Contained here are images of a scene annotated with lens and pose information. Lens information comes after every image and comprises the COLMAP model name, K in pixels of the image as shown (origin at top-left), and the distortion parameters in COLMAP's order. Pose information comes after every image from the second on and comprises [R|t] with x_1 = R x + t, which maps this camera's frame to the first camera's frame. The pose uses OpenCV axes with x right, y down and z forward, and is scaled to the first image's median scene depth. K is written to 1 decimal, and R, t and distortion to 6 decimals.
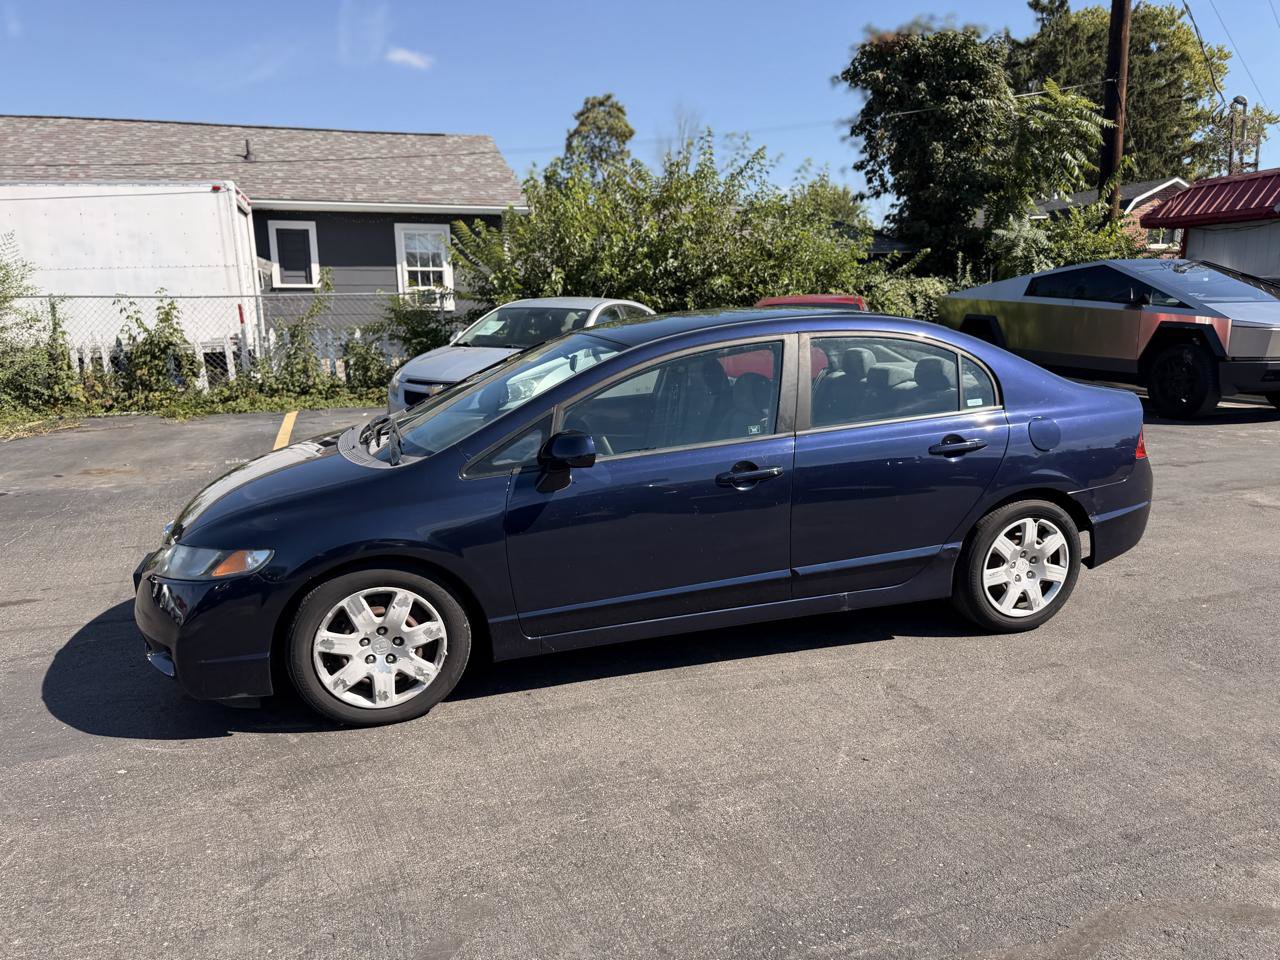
lens RADIAL K [[909.3, 0, 643.5], [0, 909.3, 485.8], [0, 0, 1]] dist [0.023087, -0.033382]
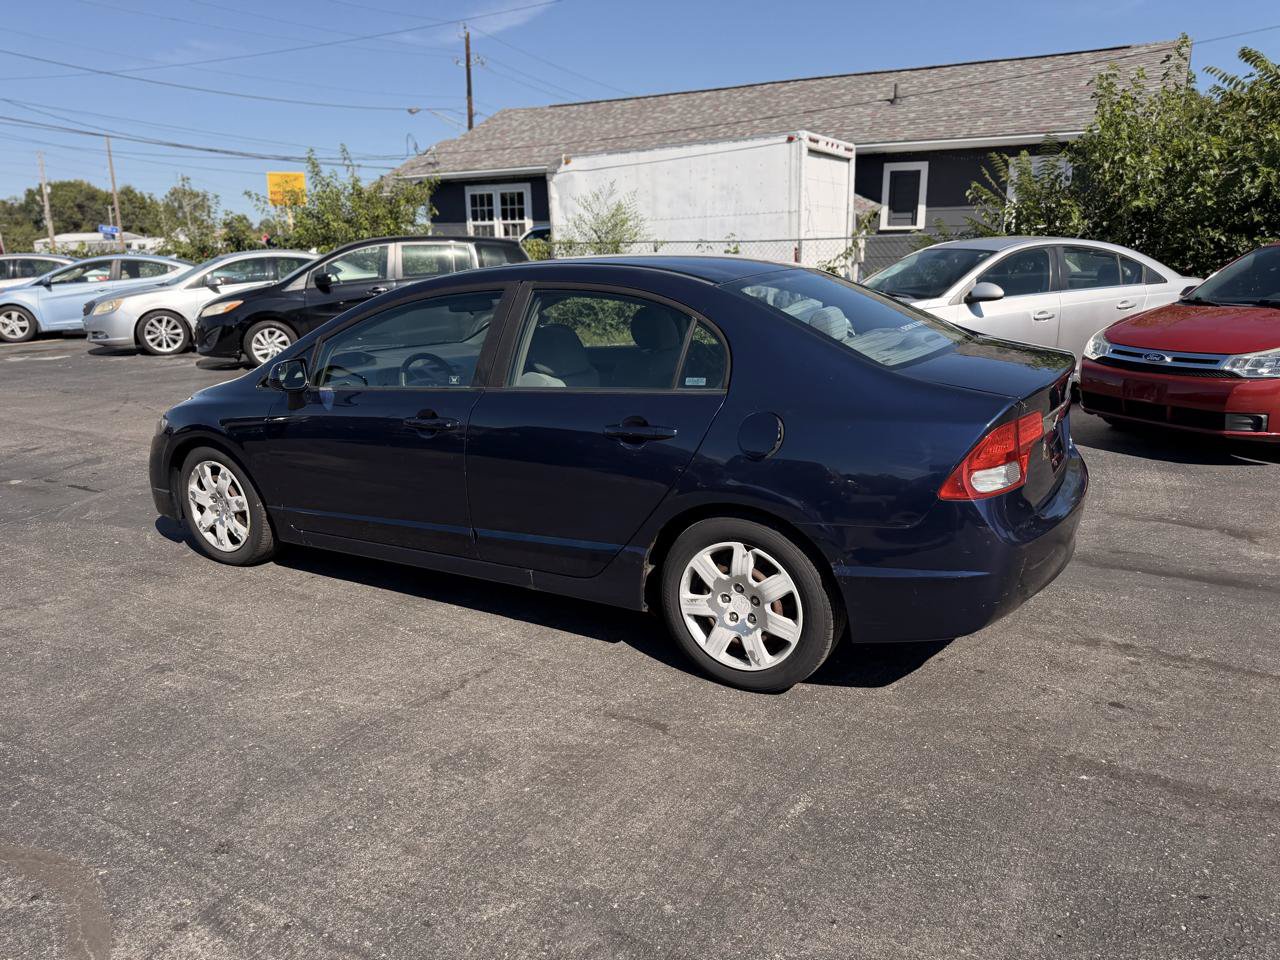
lens RADIAL K [[909.3, 0, 643.7], [0, 909.3, 484.6], [0, 0, 1]] dist [0.023087, -0.033382]
pose [[0.667886, 0.188809, -0.719916, 0.277722], [-0.144512, 0.981776, 0.123418, -0.028481], [0.730099, 0.021608, 0.683000, 0.133417]]
